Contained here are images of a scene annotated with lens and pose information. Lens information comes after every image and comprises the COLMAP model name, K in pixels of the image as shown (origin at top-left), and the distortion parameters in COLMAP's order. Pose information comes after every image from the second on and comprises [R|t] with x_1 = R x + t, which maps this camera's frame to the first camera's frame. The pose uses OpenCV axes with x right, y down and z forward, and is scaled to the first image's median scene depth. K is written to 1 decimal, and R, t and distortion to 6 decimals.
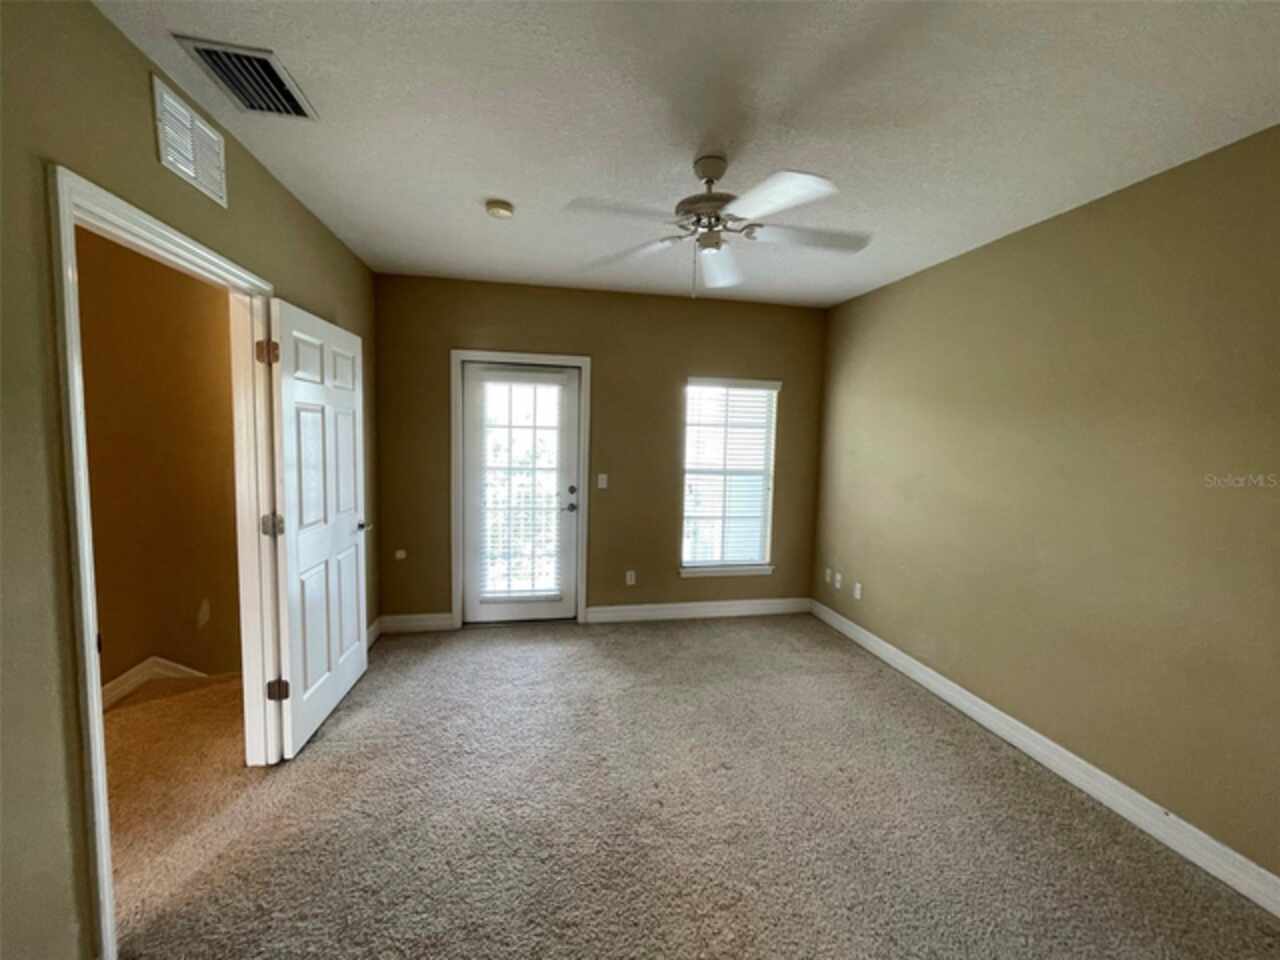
lens RADIAL K [[519.8, 0, 640.0], [0, 519.8, 480.0], [0, 0, 1]] dist [-0.000301, -0.000063]
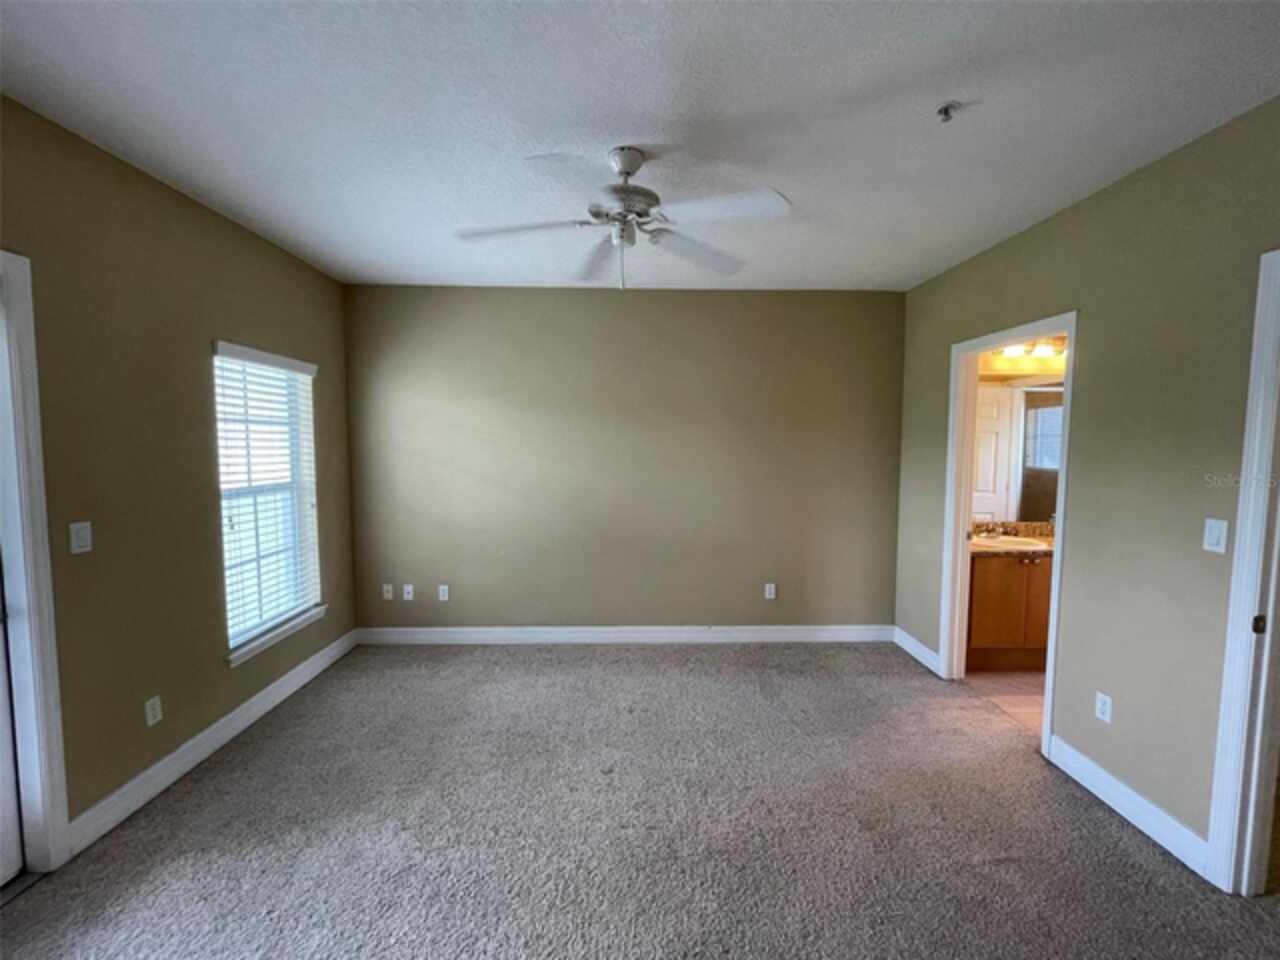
lens RADIAL K [[507.7, 0, 640.0], [0, 507.7, 480.0], [0, 0, 1]] dist [0.000247, -0.000079]
pose [[0.170630, -0.090873, 0.981136, -0.437325], [0.069093, 0.994391, 0.080085, -0.052667], [-0.982910, 0.054125, 0.175951, 0.432568]]
